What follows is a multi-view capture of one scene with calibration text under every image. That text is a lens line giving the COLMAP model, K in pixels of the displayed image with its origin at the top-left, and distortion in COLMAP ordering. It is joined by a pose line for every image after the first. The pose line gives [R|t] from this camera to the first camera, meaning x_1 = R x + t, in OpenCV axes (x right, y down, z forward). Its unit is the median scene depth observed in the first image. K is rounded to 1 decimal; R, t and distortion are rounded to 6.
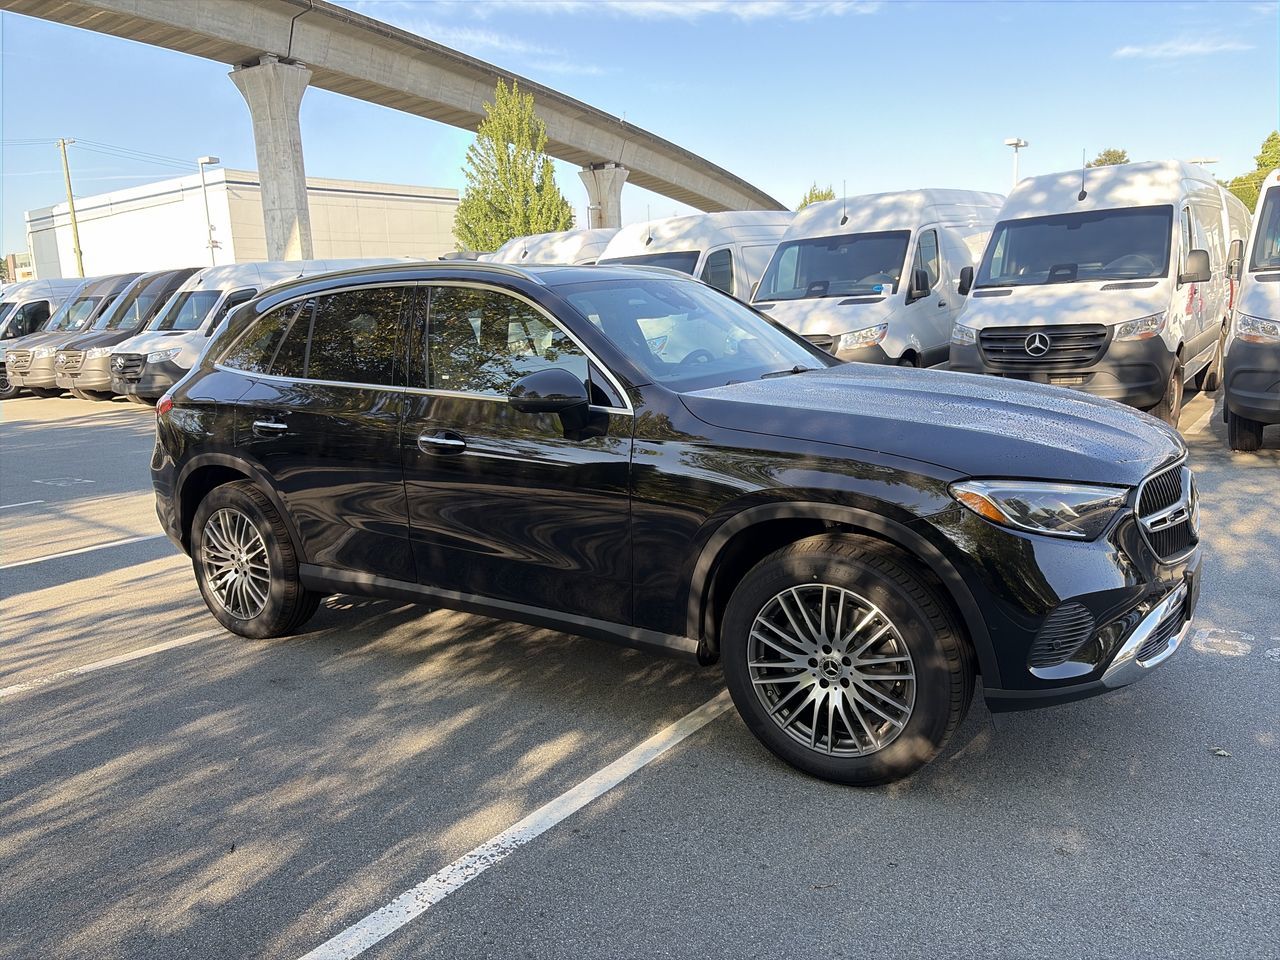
lens RADIAL K [[974.9, 0, 627.9], [0, 974.9, 472.6], [0, 0, 1]] dist [0.036655, -0.033180]
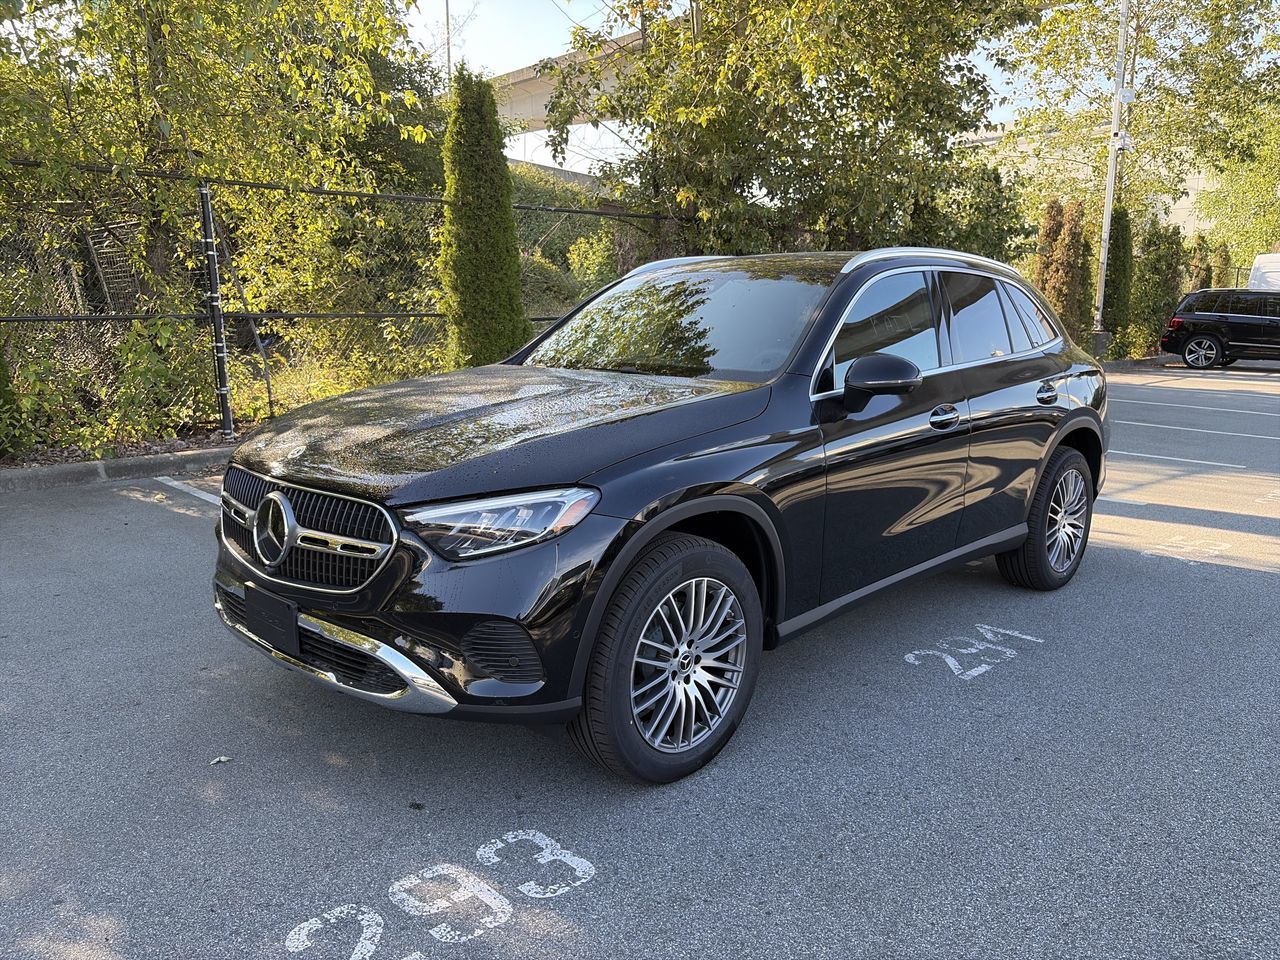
lens RADIAL K [[974.9, 0, 636.7], [0, 974.9, 478.3], [0, 0, 1]] dist [0.036655, -0.033180]
pose [[-0.161490, 0.214880, -0.963196, 0.973130], [-0.161318, 0.957132, 0.240574, -0.204787], [0.973600, 0.194231, -0.119903, 1.000500]]
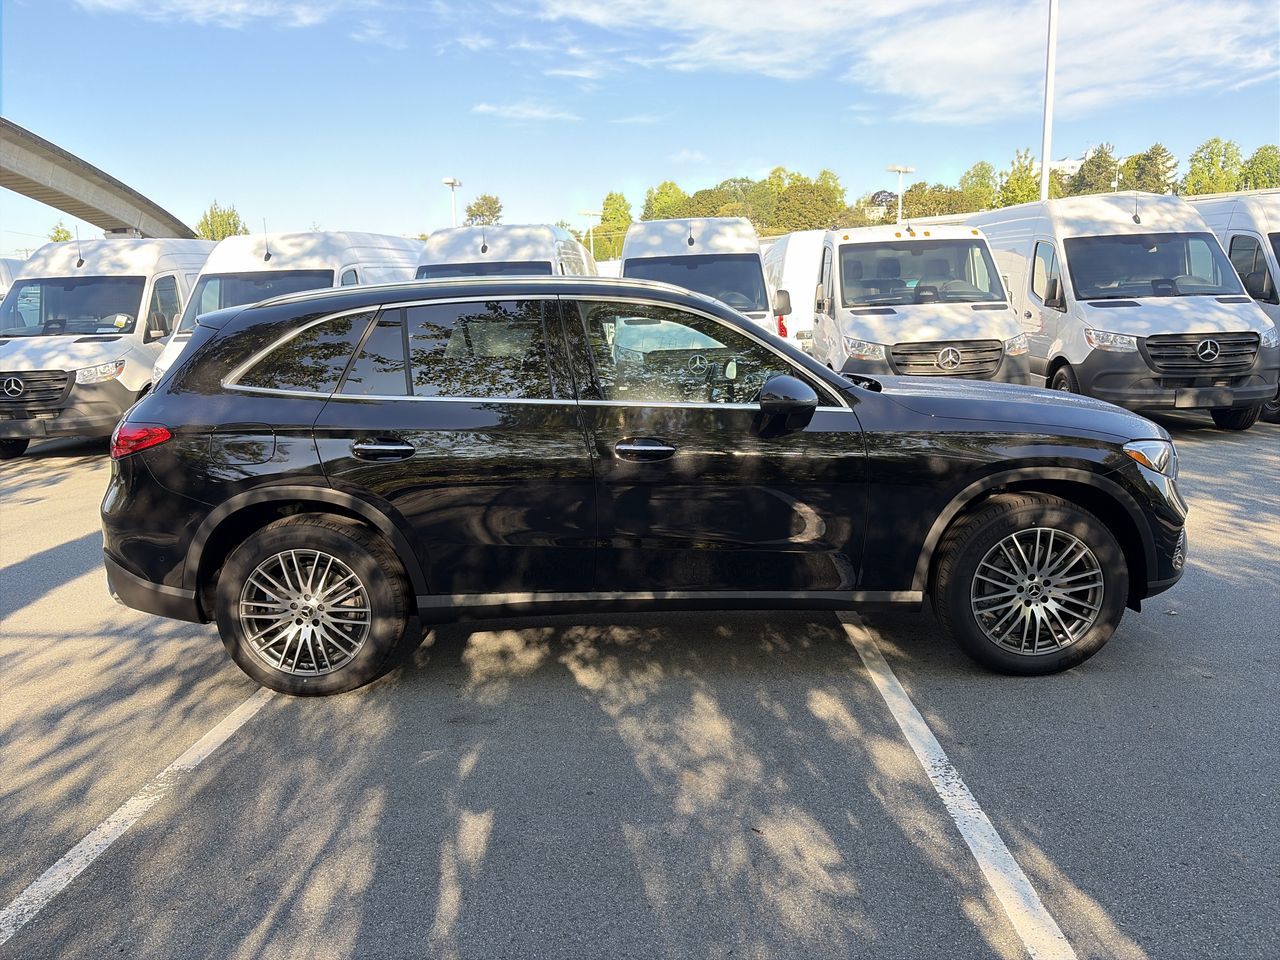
lens RADIAL K [[974.9, 0, 638.3], [0, 974.9, 482.3], [0, 0, 1]] dist [0.036655, -0.033180]
pose [[0.825714, -0.074346, 0.559168, -0.643546], [0.084176, 0.996417, 0.008180, -0.004021], [-0.557773, 0.040314, 0.829014, 0.115407]]
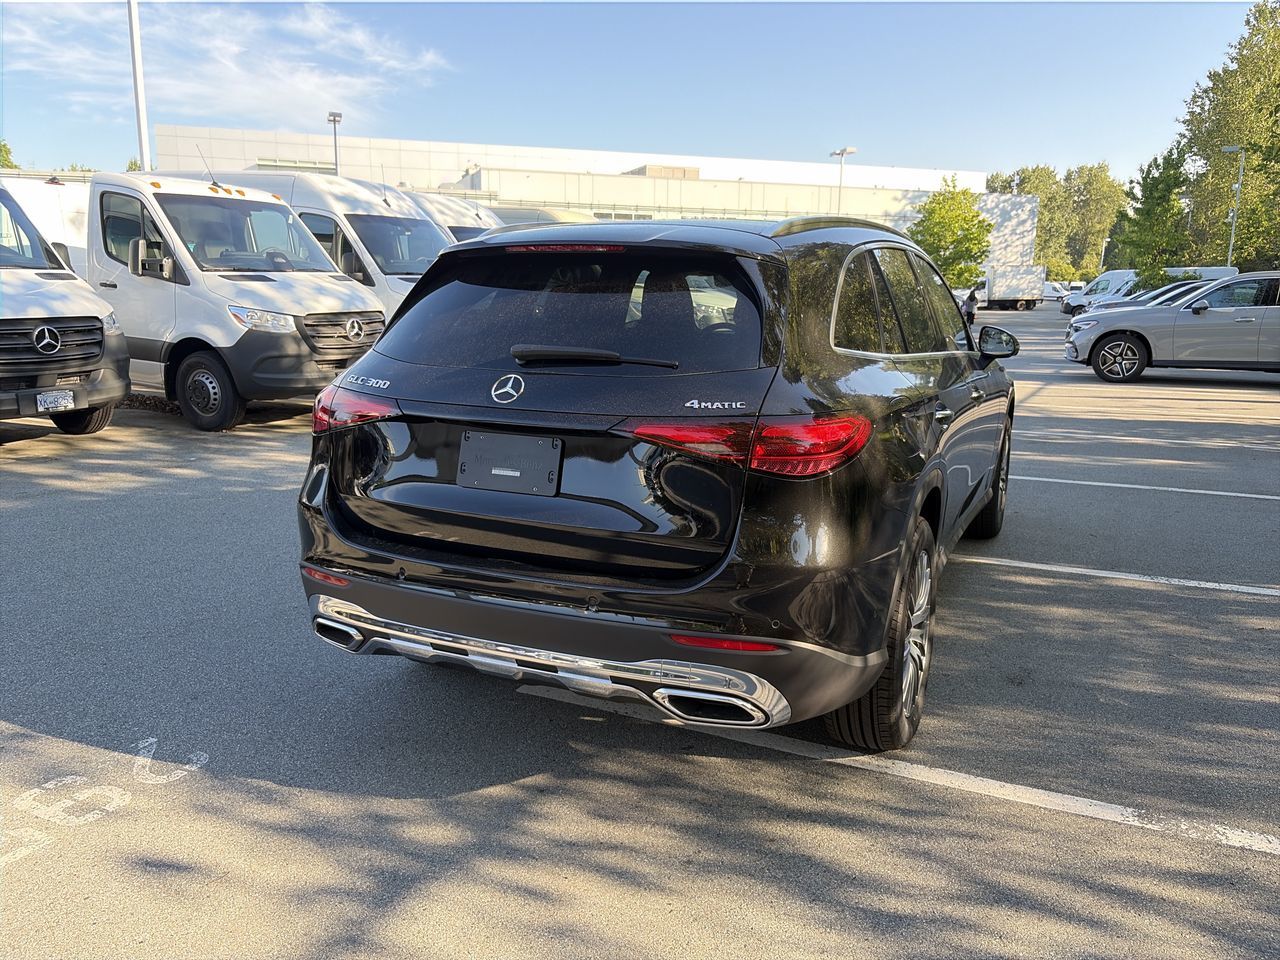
lens RADIAL K [[974.9, 0, 638.4], [0, 974.9, 484.5], [0, 0, 1]] dist [0.036655, -0.033180]
pose [[-0.163586, -0.154668, 0.974329, -1.036193], [0.159098, 0.970570, 0.180784, -0.164512], [-0.973616, 0.184587, -0.134164, 1.281444]]
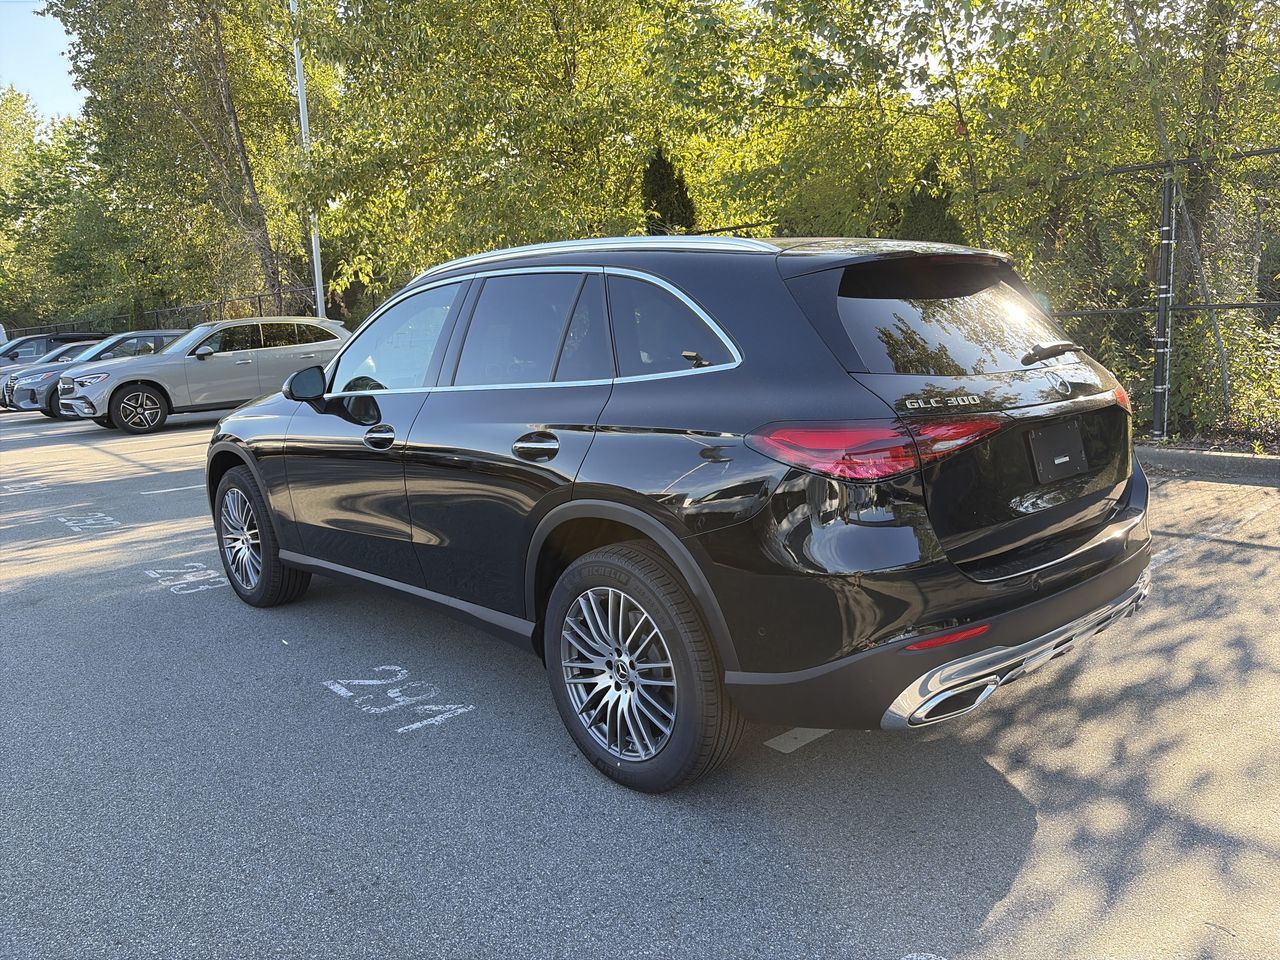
lens RADIAL K [[974.9, 0, 651.0], [0, 974.9, 475.6], [0, 0, 1]] dist [0.036655, -0.033180]
pose [[-0.973366, 0.050514, 0.223624, -0.346687], [0.118366, 0.946091, 0.301499, -0.289495], [-0.196339, 0.319938, -0.926872, 1.912913]]
